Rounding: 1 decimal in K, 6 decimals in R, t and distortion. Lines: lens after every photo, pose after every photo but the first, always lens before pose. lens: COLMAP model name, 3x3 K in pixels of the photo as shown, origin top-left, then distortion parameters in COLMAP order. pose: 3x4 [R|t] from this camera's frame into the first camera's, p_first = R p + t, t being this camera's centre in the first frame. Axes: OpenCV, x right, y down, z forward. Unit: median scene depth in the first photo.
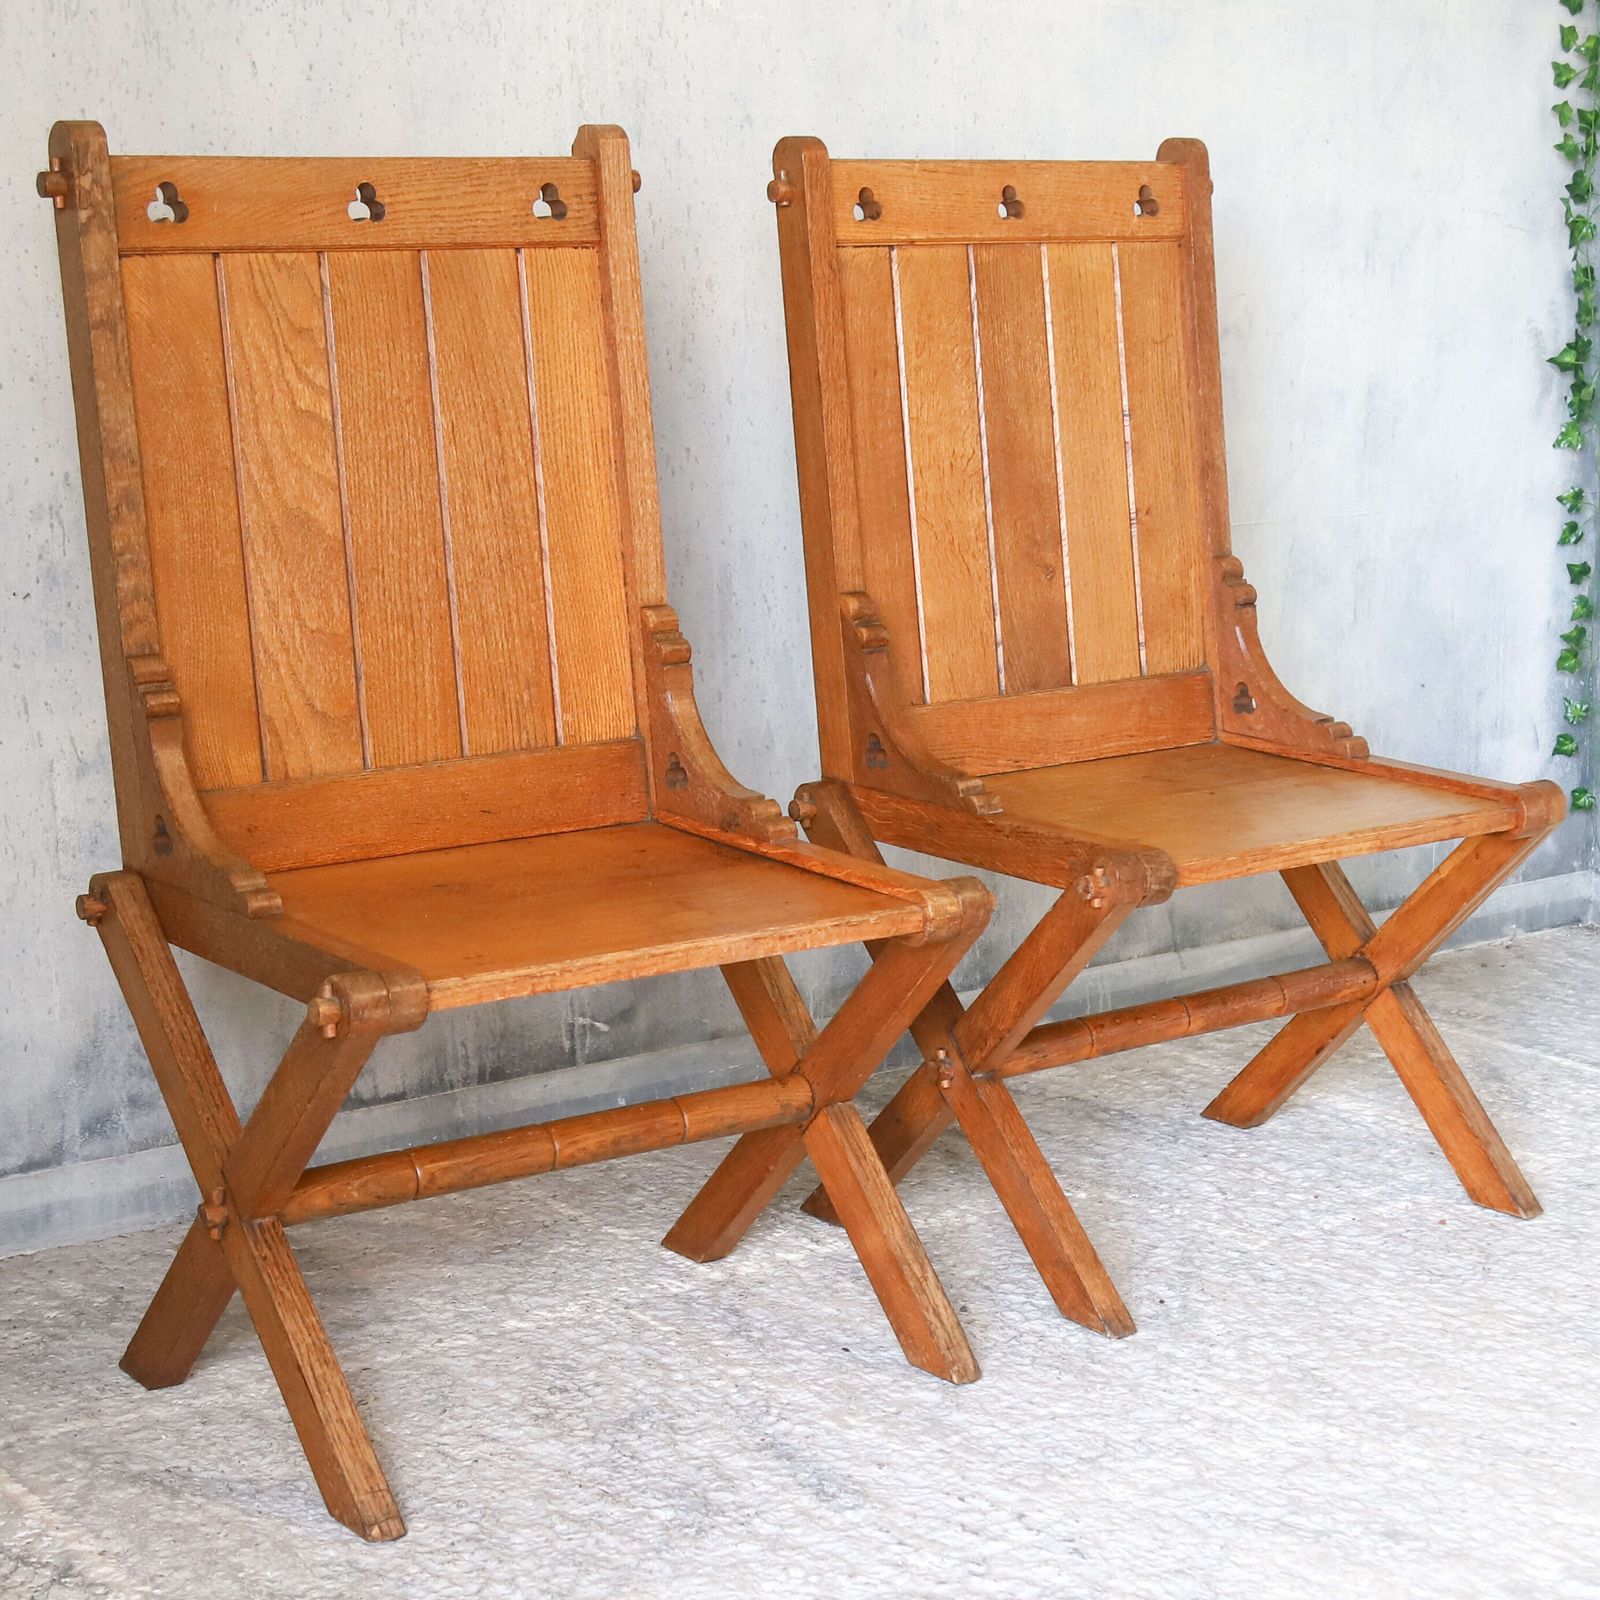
lens RADIAL K [[3393.9, 0, 832.5], [0, 3393.9, 927.7], [0, 0, 1]] dist [-0.019646, 0.058907]
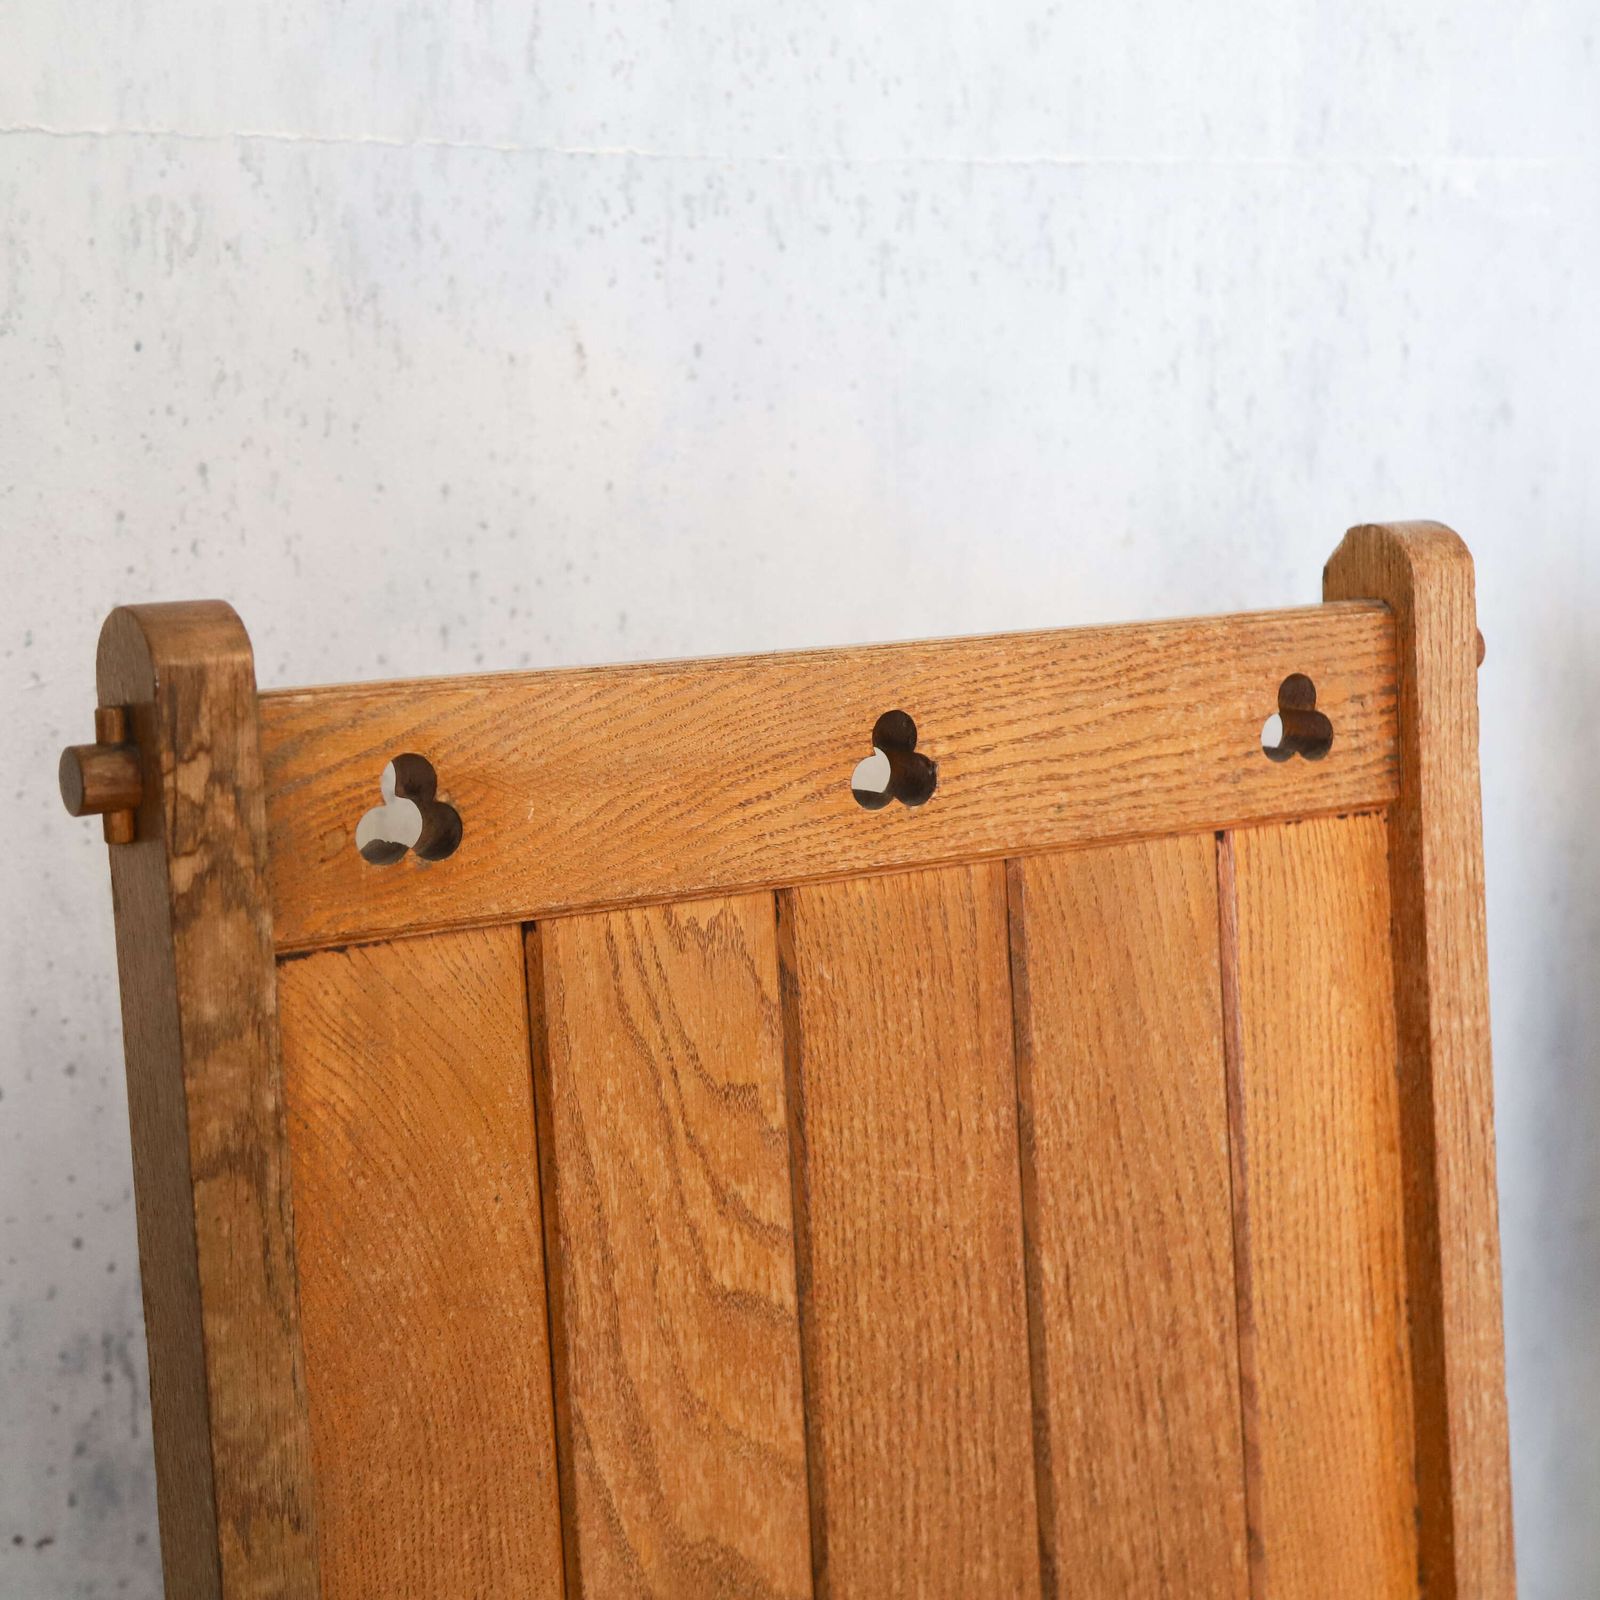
lens RADIAL K [[3094.0, 0, 688.7], [0, 3094.0, 819.9], [0, 0, 1]] dist [0.090122, 0.277281]
pose [[0.997339, 0.024820, -0.068550, -0.131992], [-0.026211, 0.999467, -0.019467, -0.192547], [0.068030, 0.021212, 0.997458, 0.614329]]
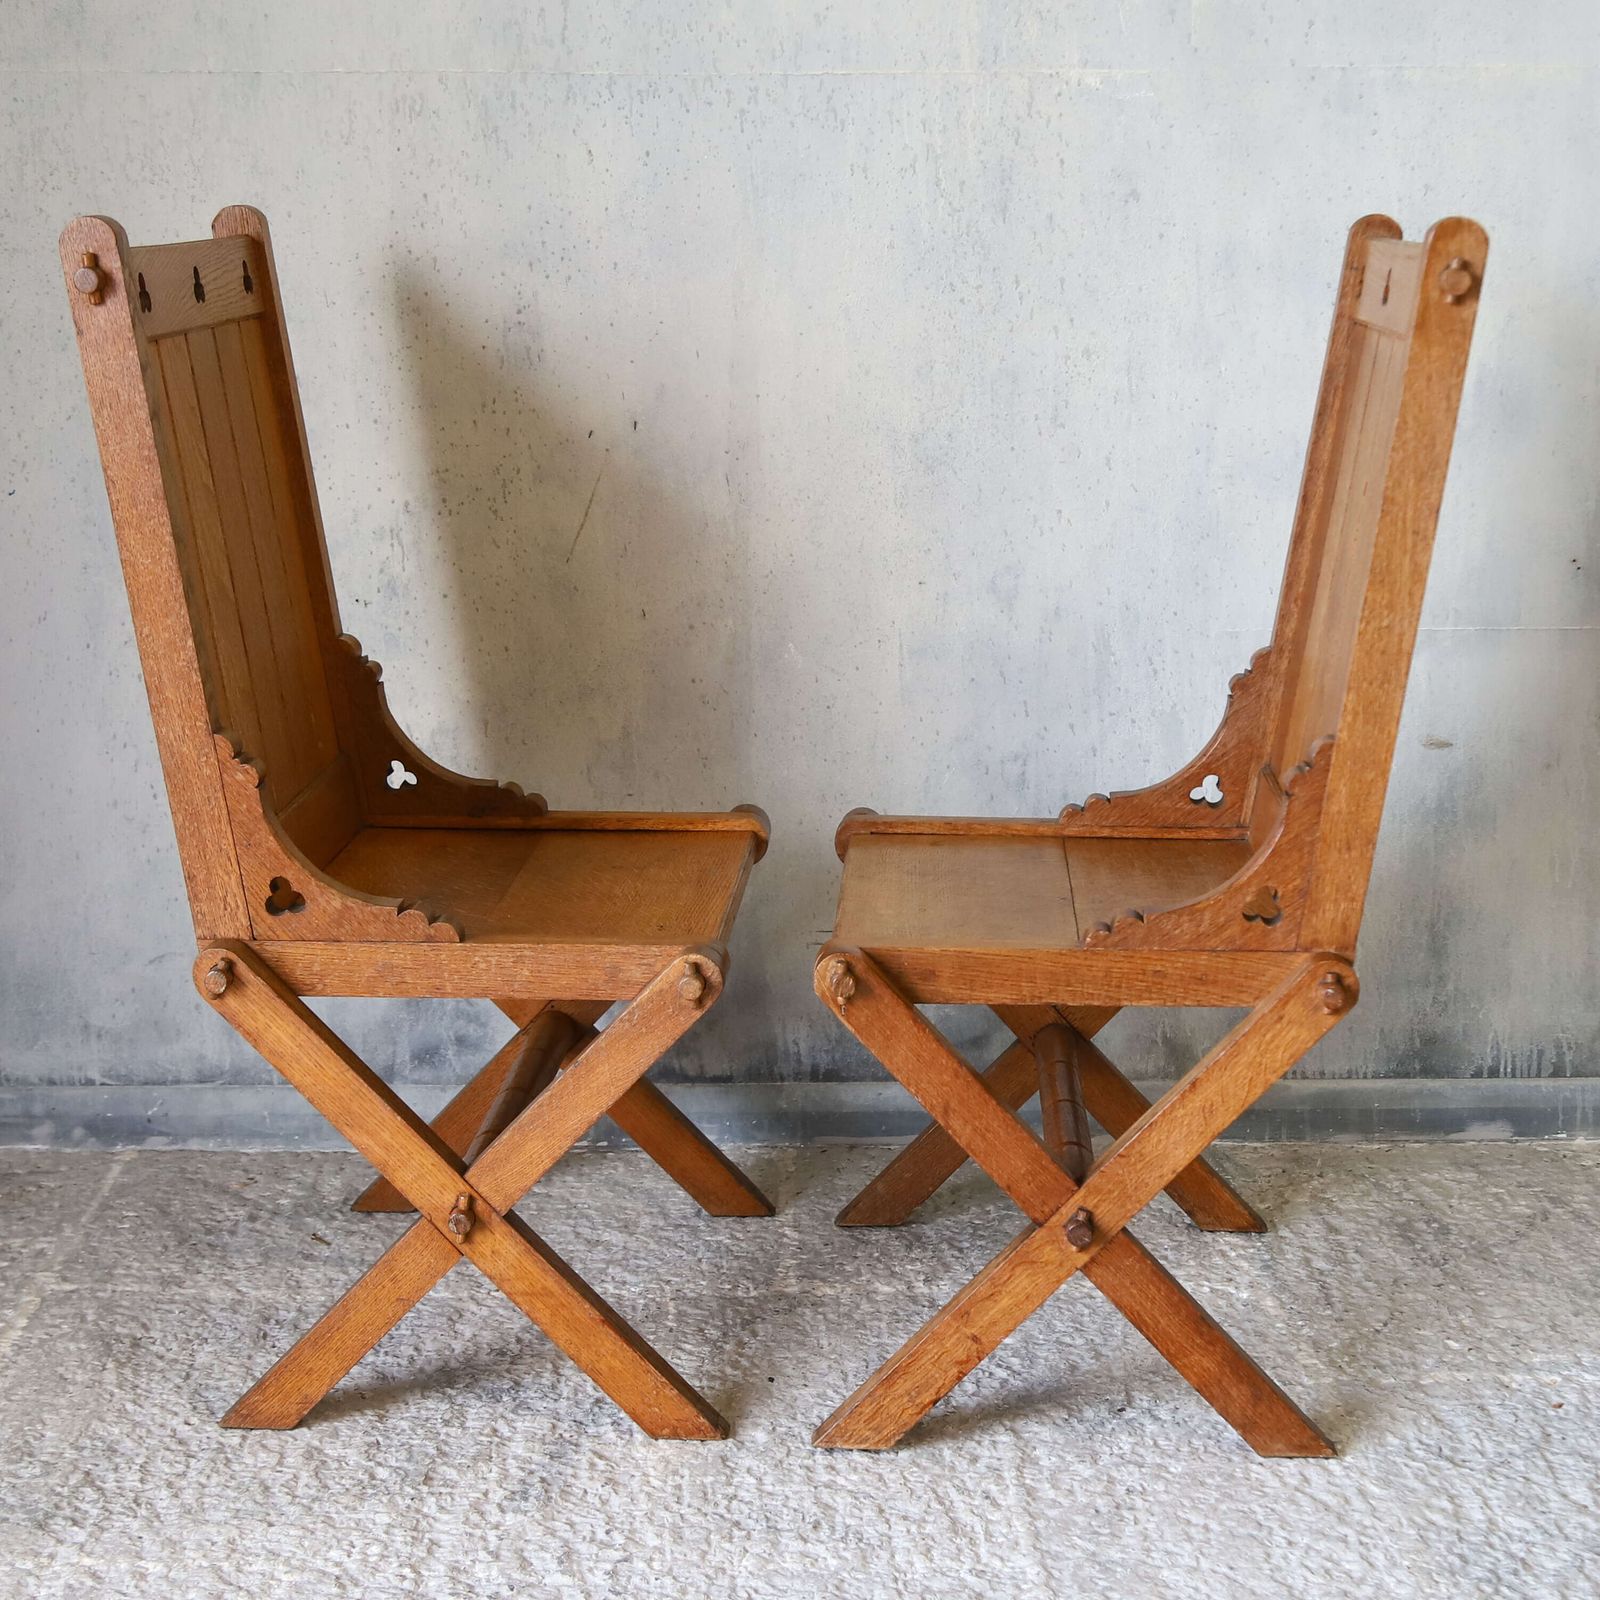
lens RADIAL K [[3014.2, 0, 778.8], [0, 3014.2, 872.1], [0, 0, 1]] dist [-0.051358, 0.170551]
pose [[0.789062, 0.125434, -0.601371, 0.540106], [-0.130108, 0.990848, 0.035957, -0.063009], [0.600377, 0.049871, 0.798160, 0.256732]]
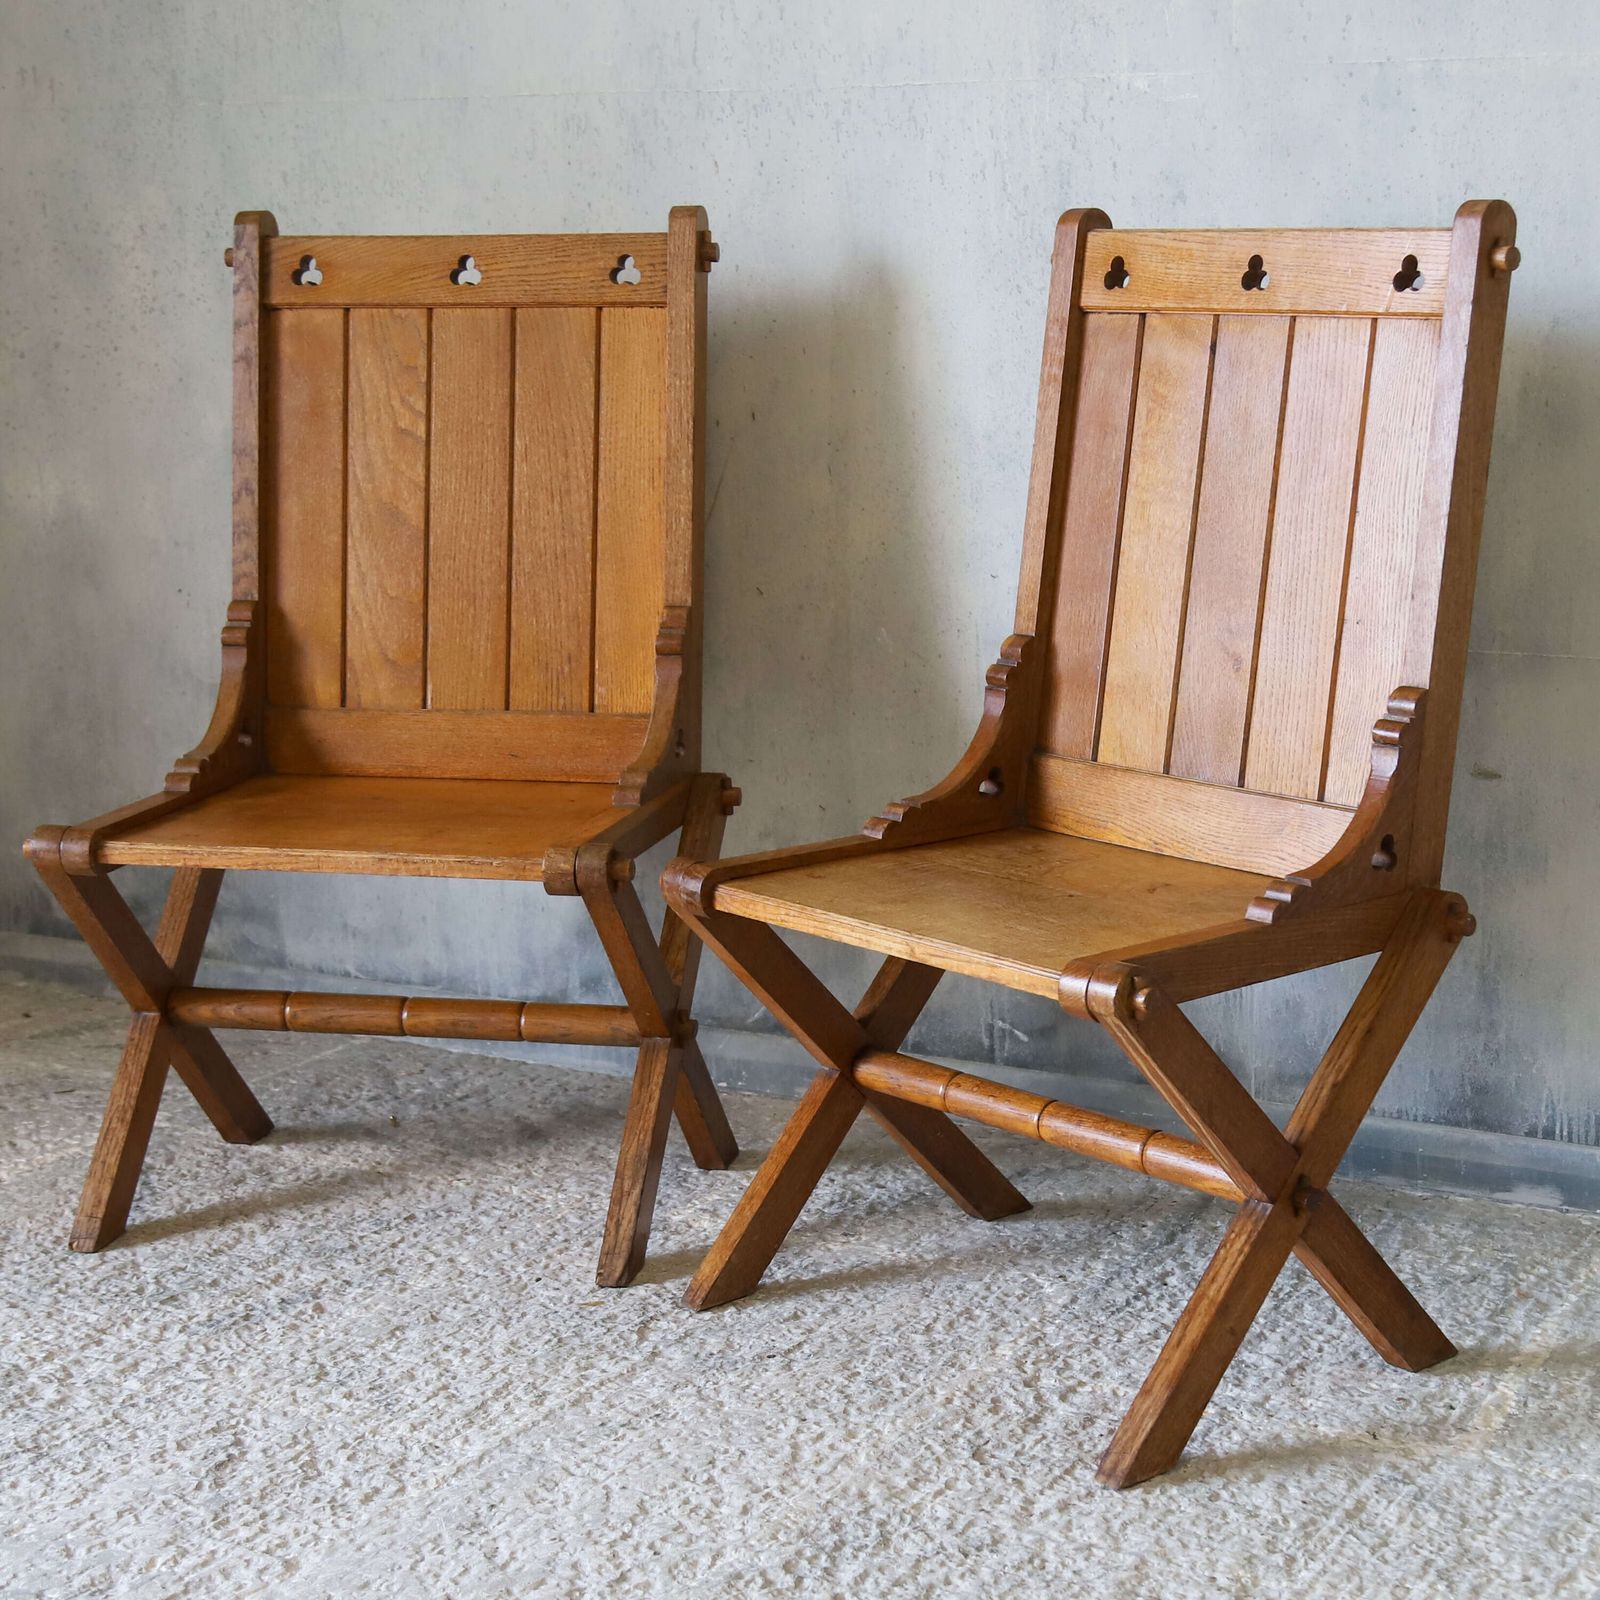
lens RADIAL K [[2991.6, 0, 887.3], [0, 2991.6, 863.6], [0, 0, 1]] dist [-0.001685, 0.037667]
pose [[0.395051, 0.170643, -0.902671, 0.923030], [-0.201718, 0.974729, 0.095983, -0.129221], [0.896239, 0.144167, 0.419489, 0.665203]]
